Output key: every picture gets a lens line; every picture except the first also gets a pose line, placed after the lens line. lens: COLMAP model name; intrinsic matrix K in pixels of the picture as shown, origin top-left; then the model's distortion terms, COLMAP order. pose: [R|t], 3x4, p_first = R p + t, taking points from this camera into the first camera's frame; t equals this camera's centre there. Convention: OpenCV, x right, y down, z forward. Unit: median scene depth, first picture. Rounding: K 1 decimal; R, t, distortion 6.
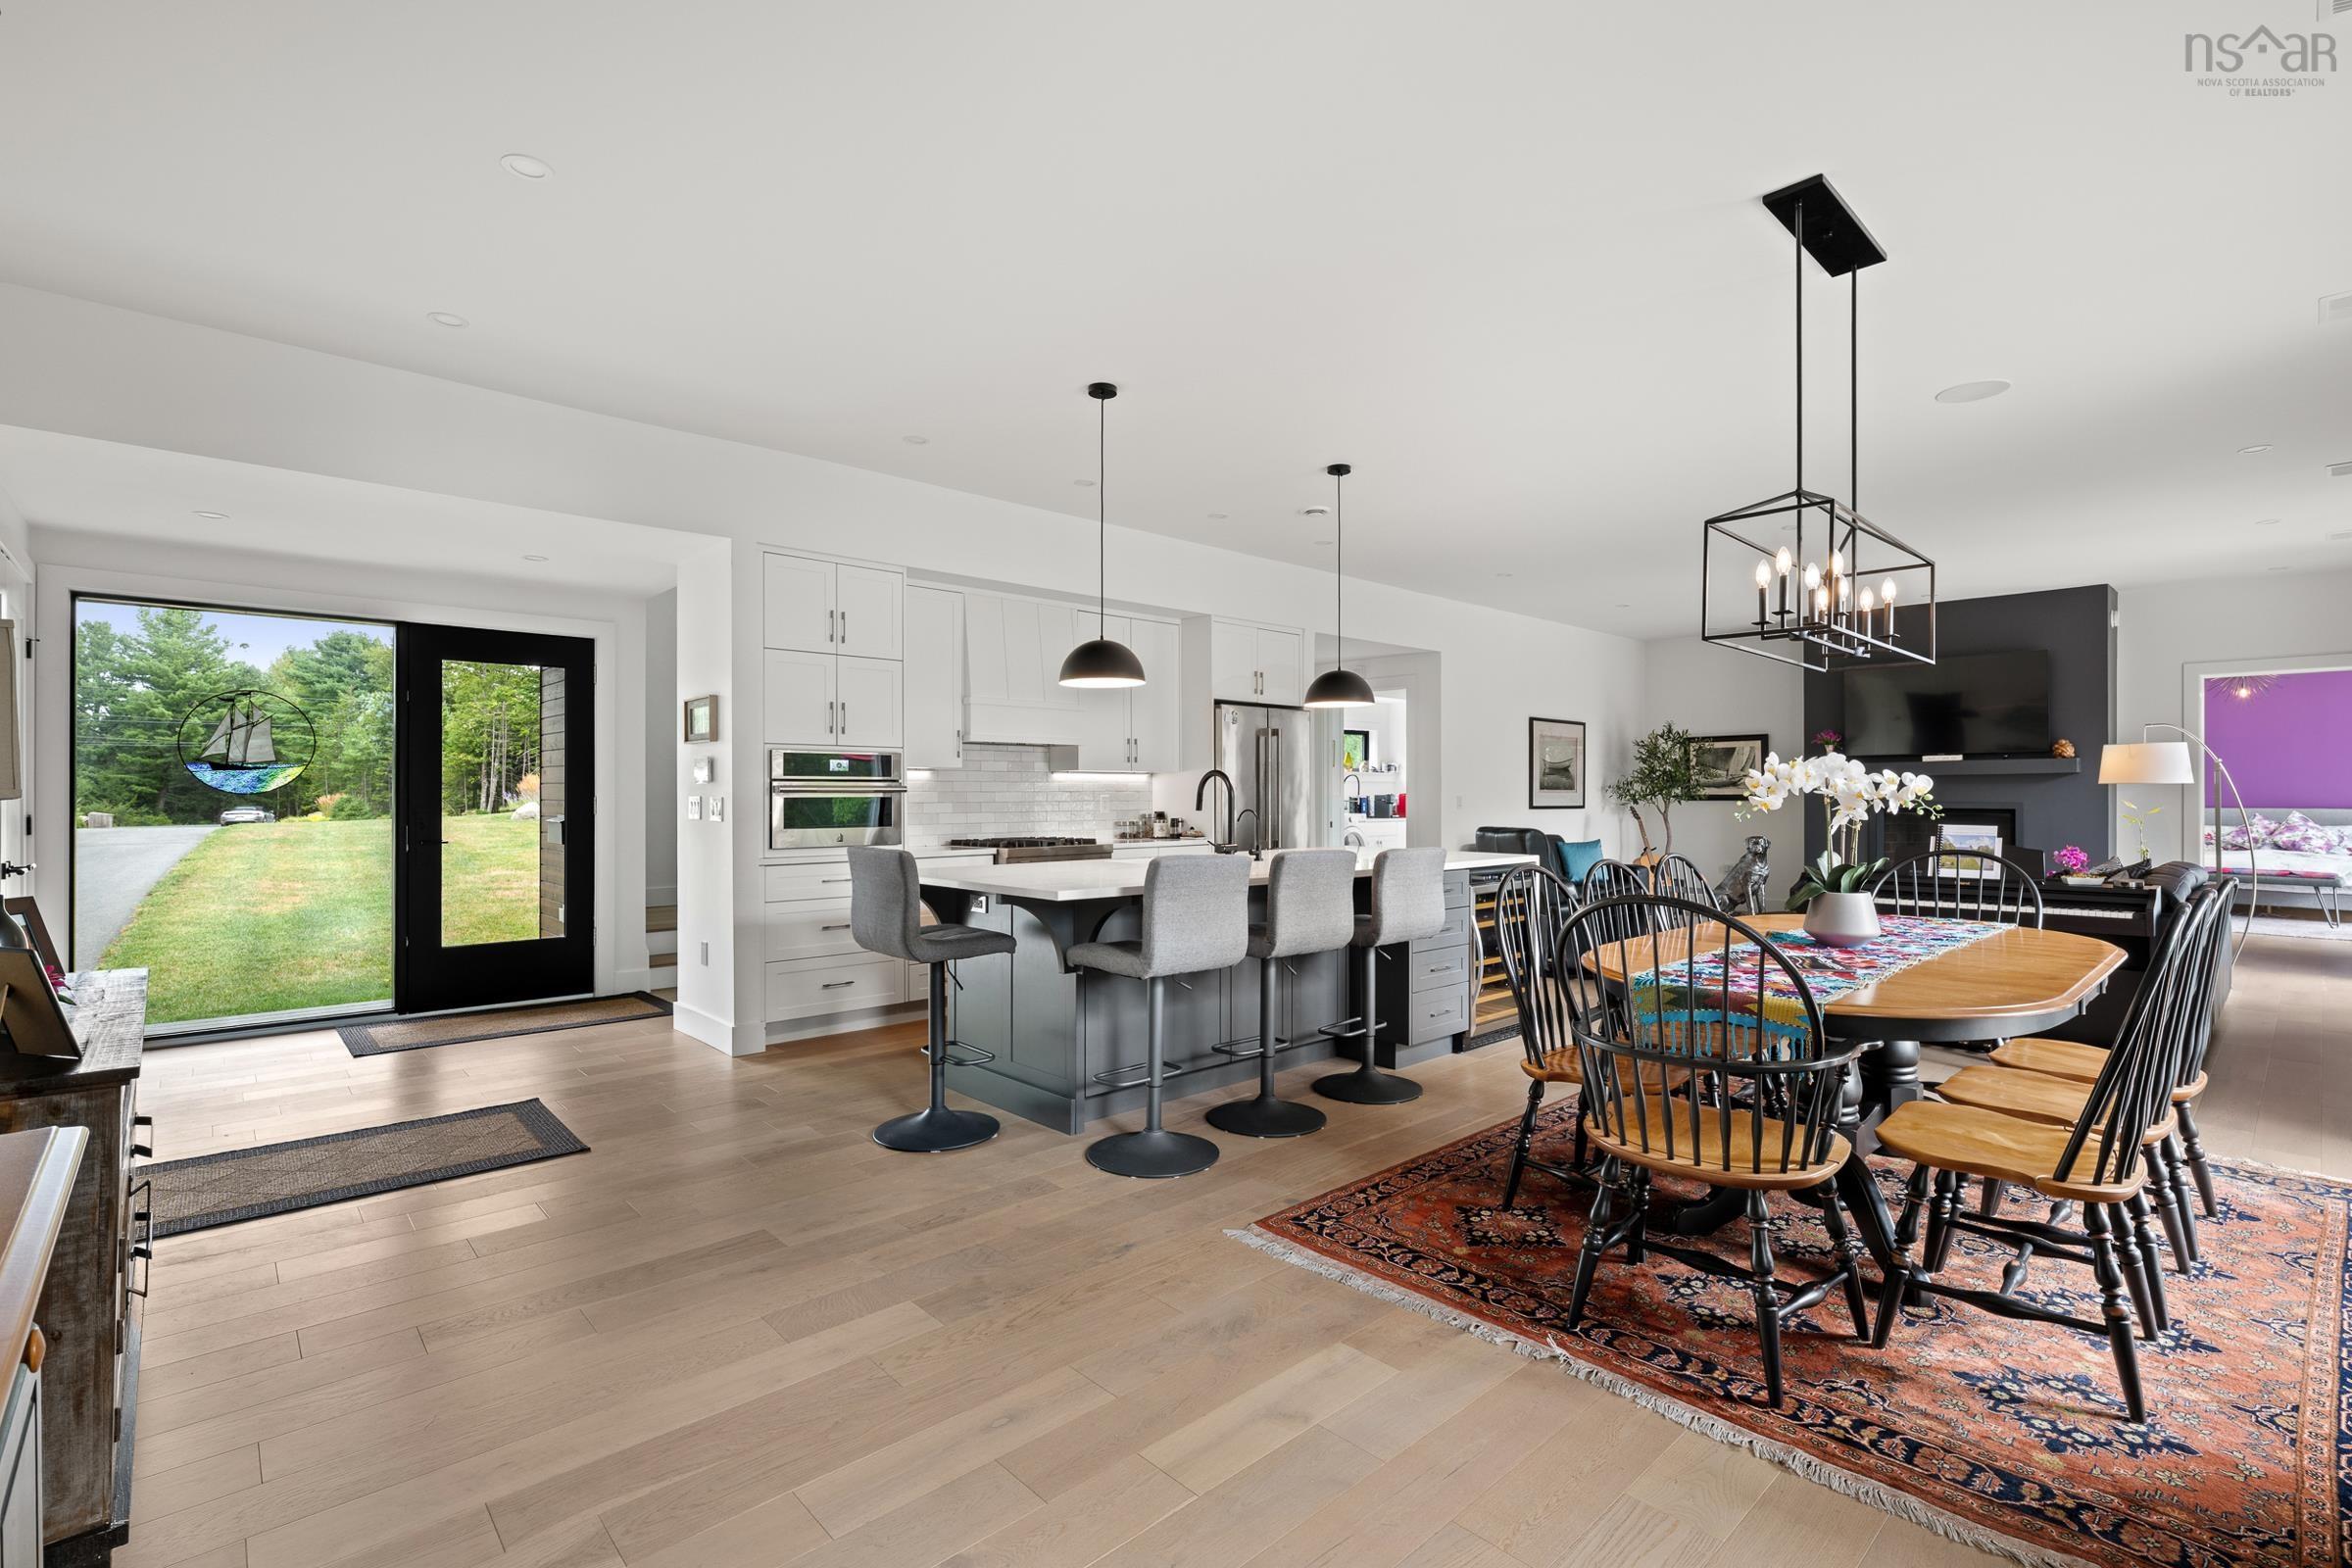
lens RADIAL K [[1072.2, 0, 1185.5], [0, 1072.2, 783.7], [0, 0, 1]] dist [0.003220, 0.000456]
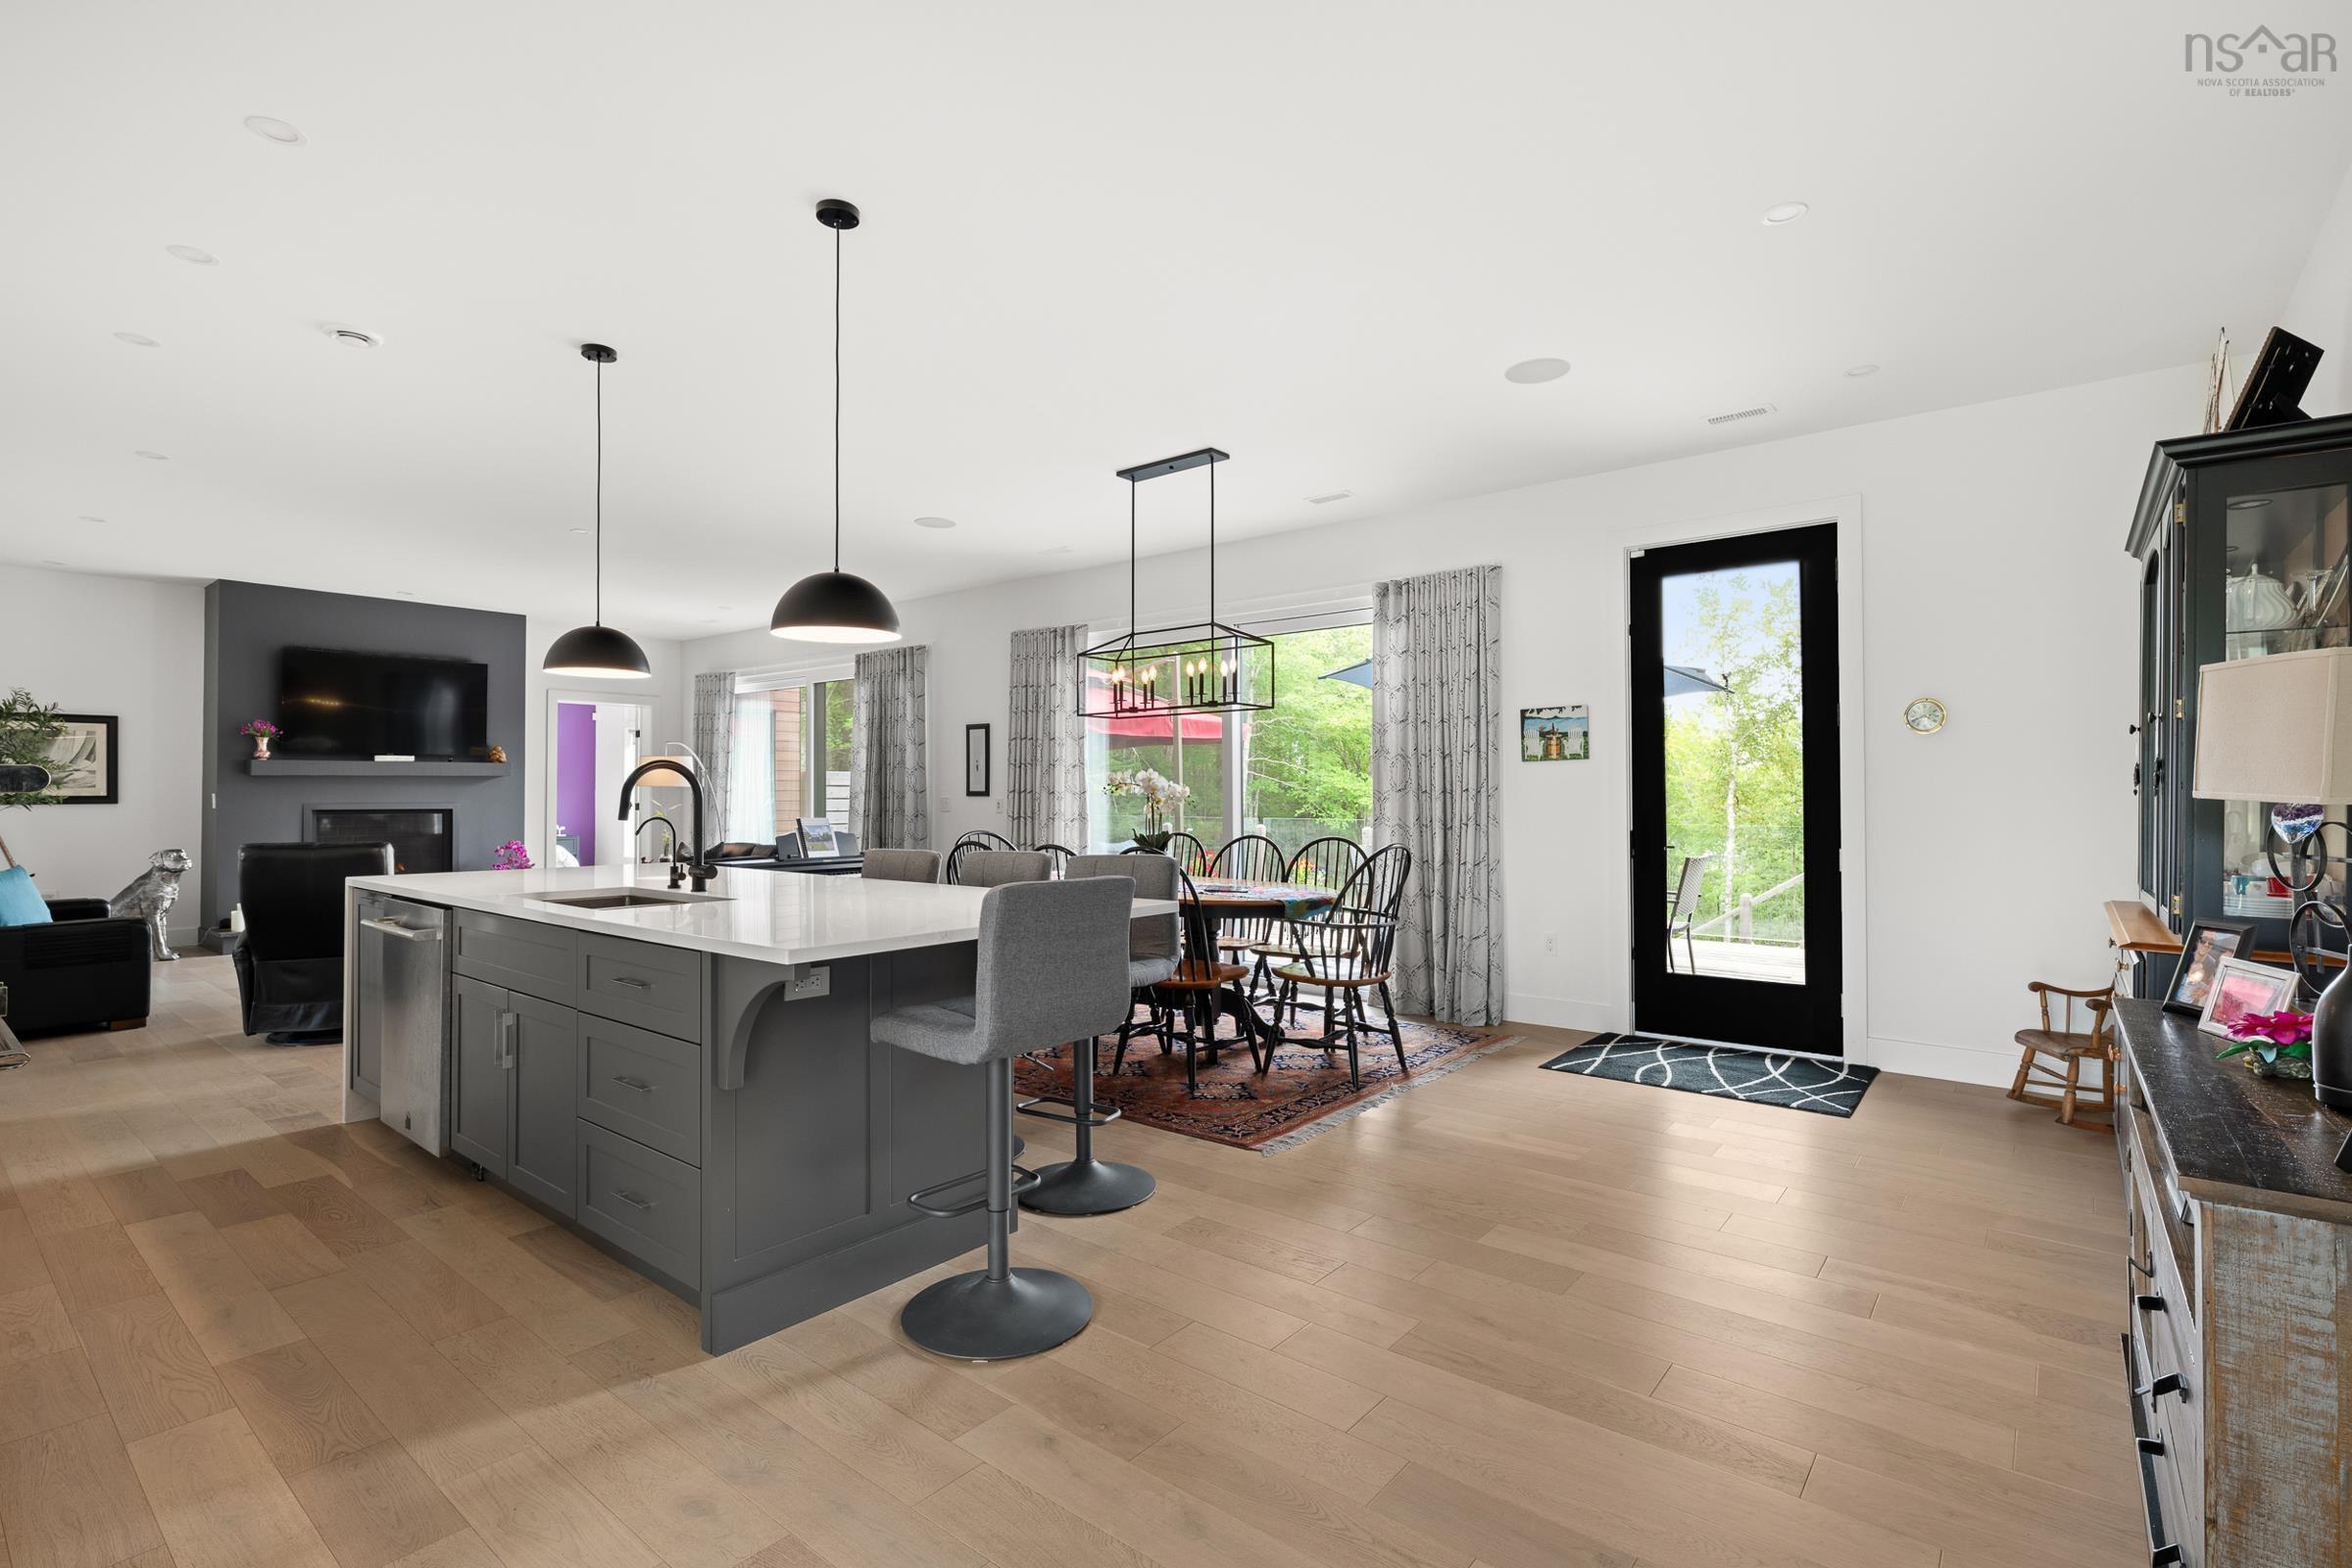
lens RADIAL K [[1072.2, 0, 1191.2], [0, 1072.2, 792.8], [0, 0, 1]] dist [0.003220, 0.000456]
pose [[-0.152278, 0.004158, 0.988329, -0.276493], [-0.013559, 0.999888, -0.006296, 0.003097], [-0.988245, -0.014359, -0.152204, 0.304995]]
